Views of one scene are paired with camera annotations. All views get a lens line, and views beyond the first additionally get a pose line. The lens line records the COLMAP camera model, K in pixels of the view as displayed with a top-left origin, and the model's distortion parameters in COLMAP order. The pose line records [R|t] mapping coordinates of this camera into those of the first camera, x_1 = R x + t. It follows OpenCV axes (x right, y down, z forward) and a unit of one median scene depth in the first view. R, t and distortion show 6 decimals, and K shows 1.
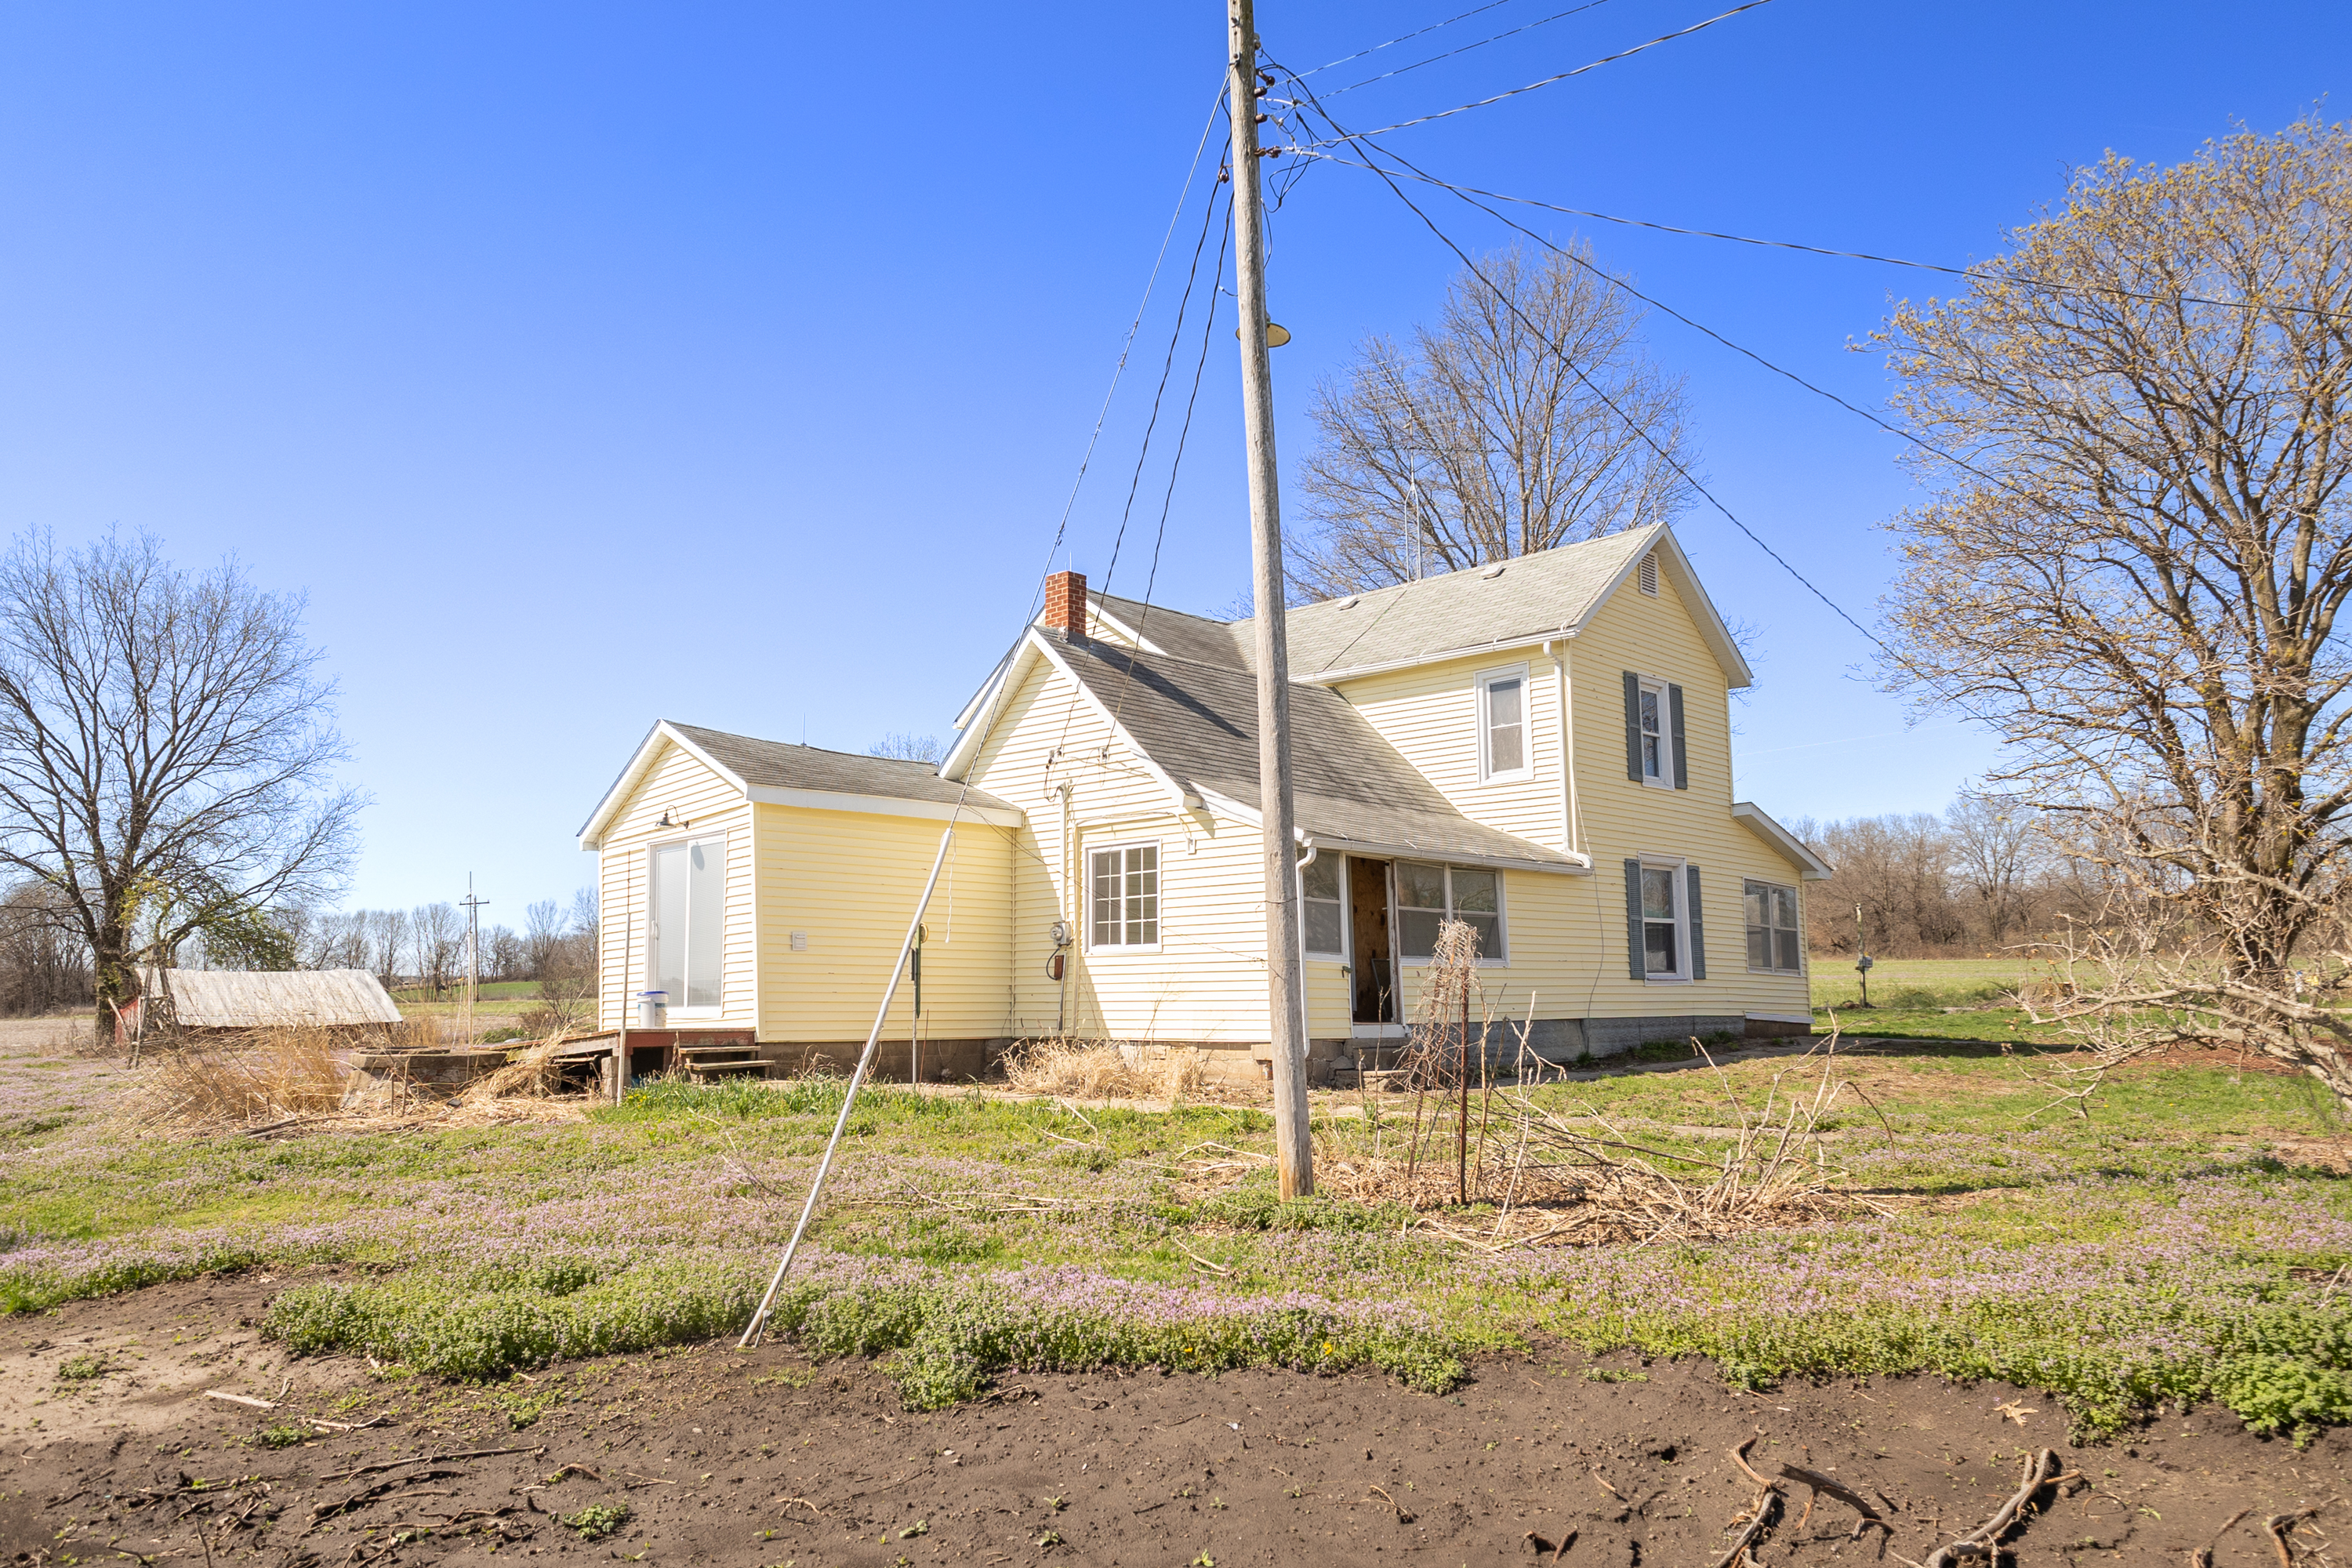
lens RADIAL K [[1598.4, 0, 1178.7], [0, 1598.4, 789.0], [0, 0, 1]] dist [0.011074, -0.001240]
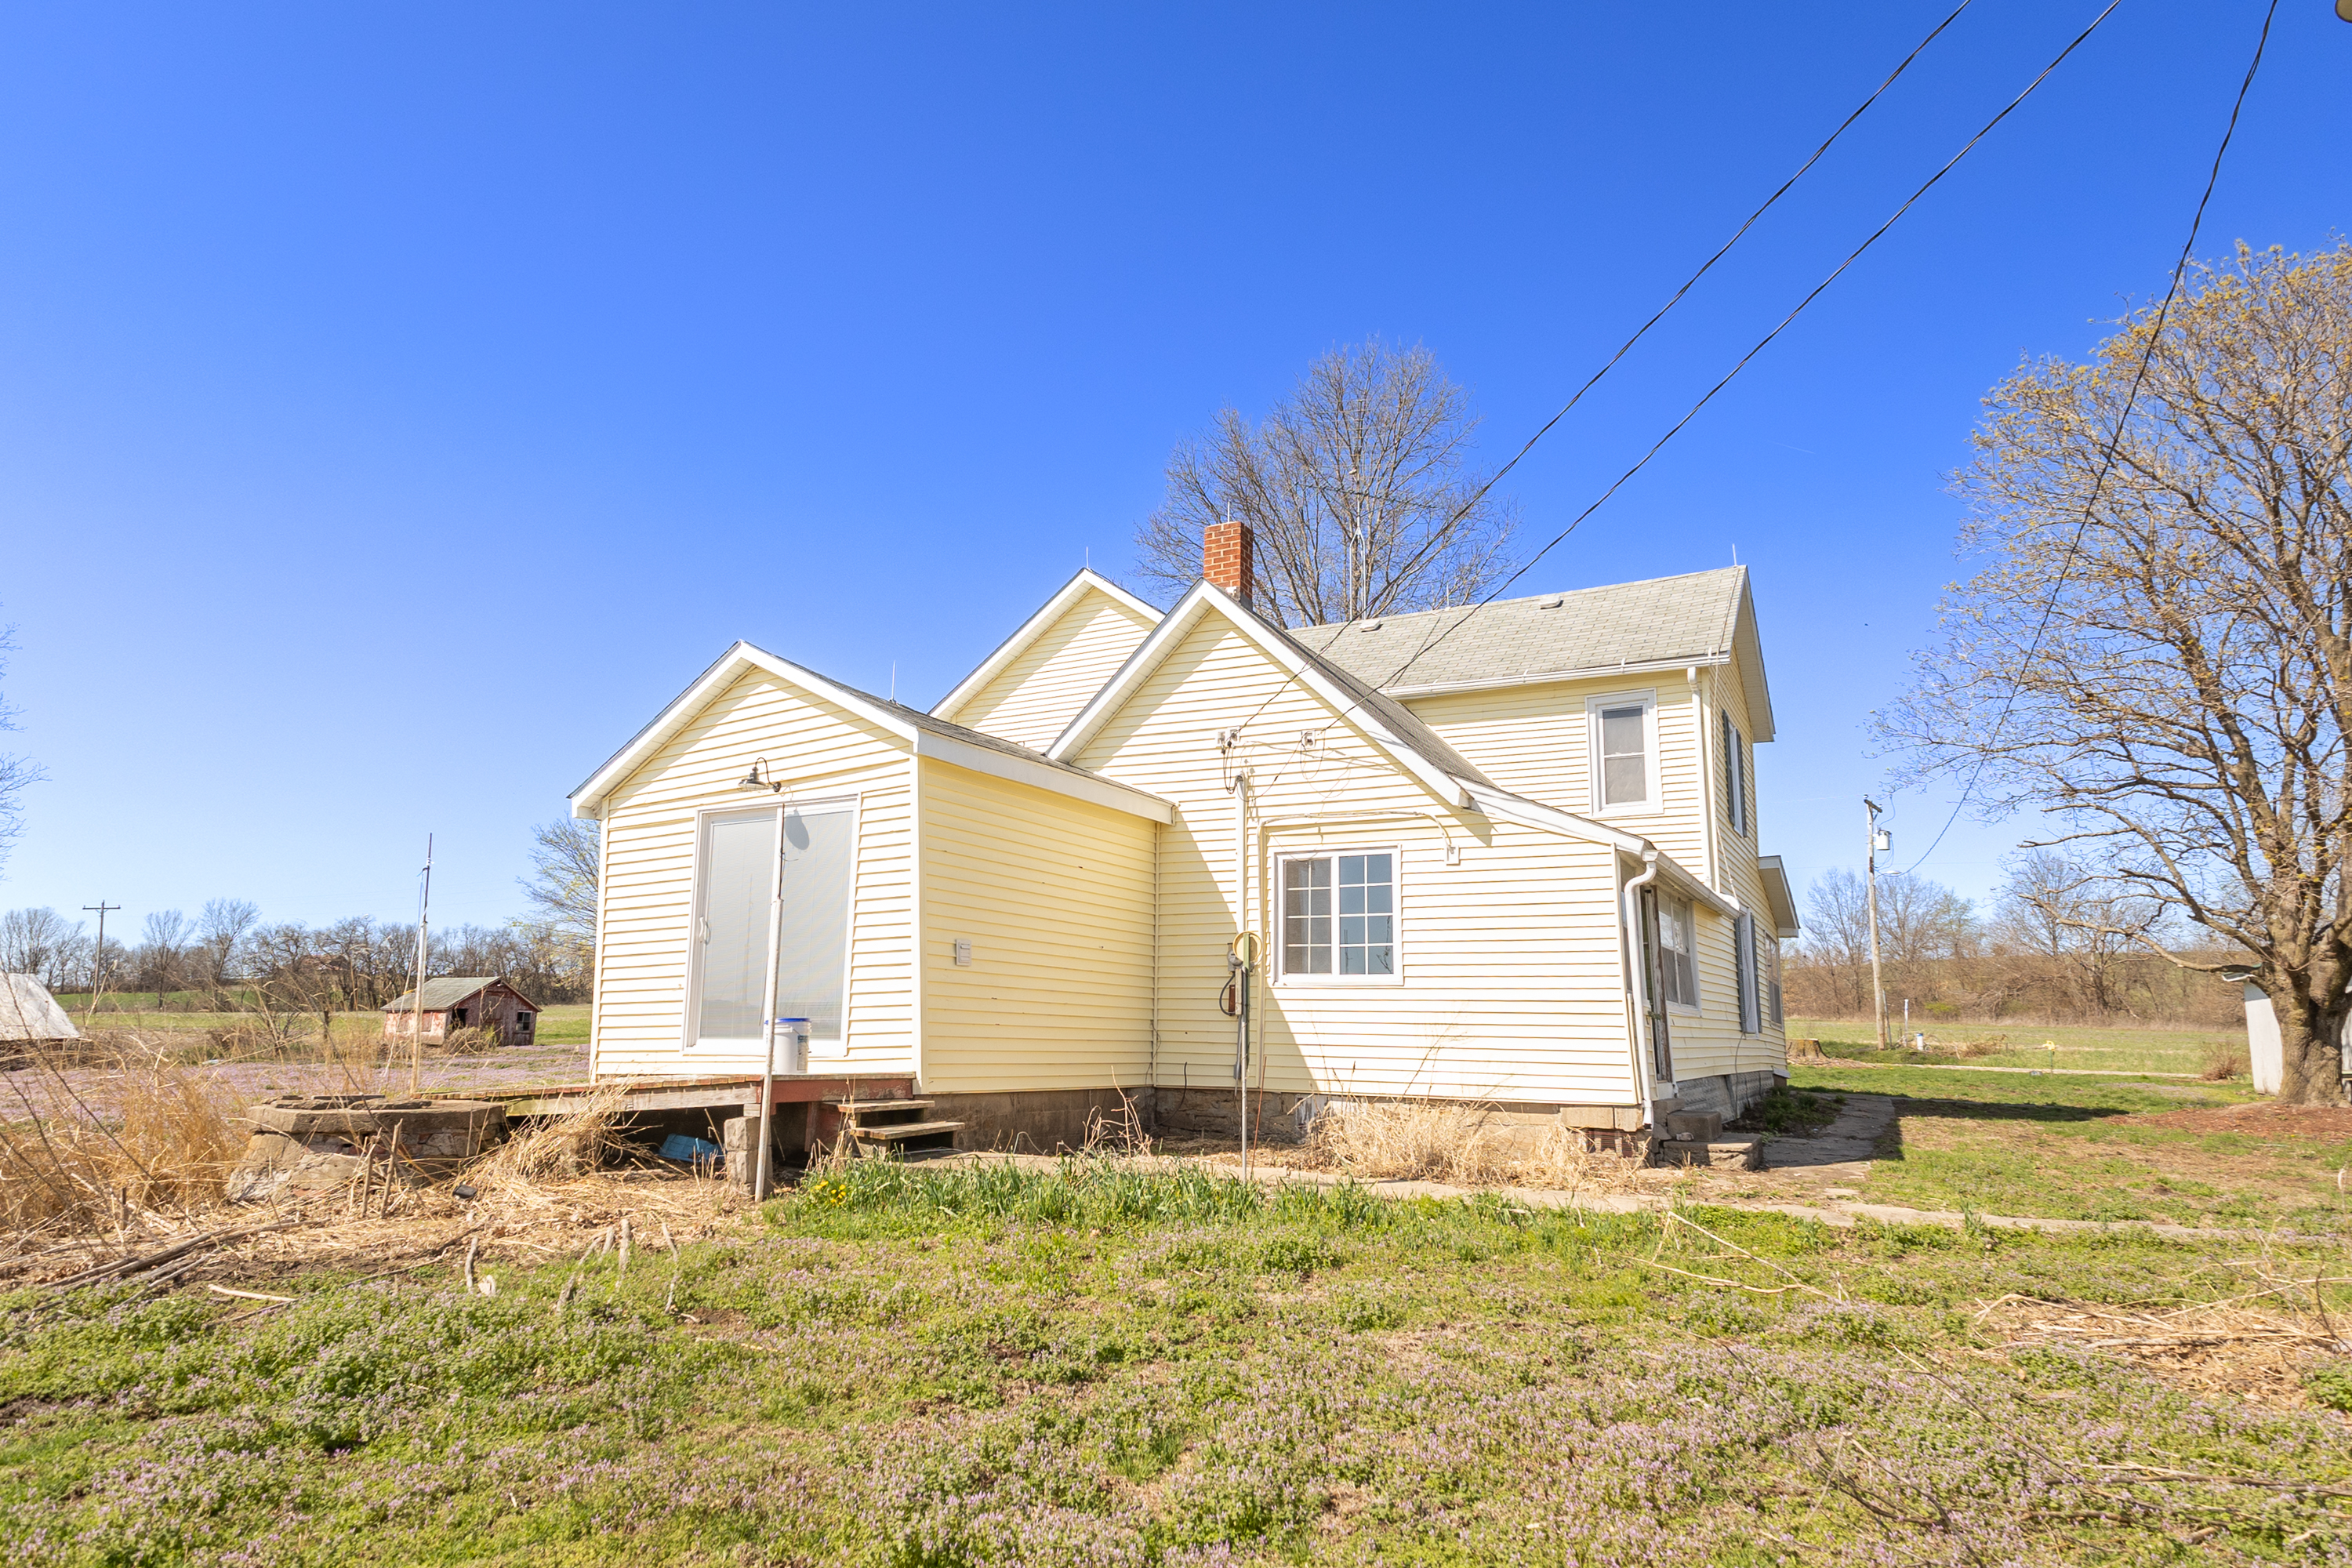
lens RADIAL K [[1330.3, 0, 1170.6], [0, 1330.3, 779.1], [0, 0, 1]] dist [0.025820, -0.000772]
pose [[0.961927, 0.075819, 0.262581, -0.296572], [-0.061188, 0.996106, -0.063466, 0.046938], [-0.266371, 0.044983, 0.962820, 0.369340]]
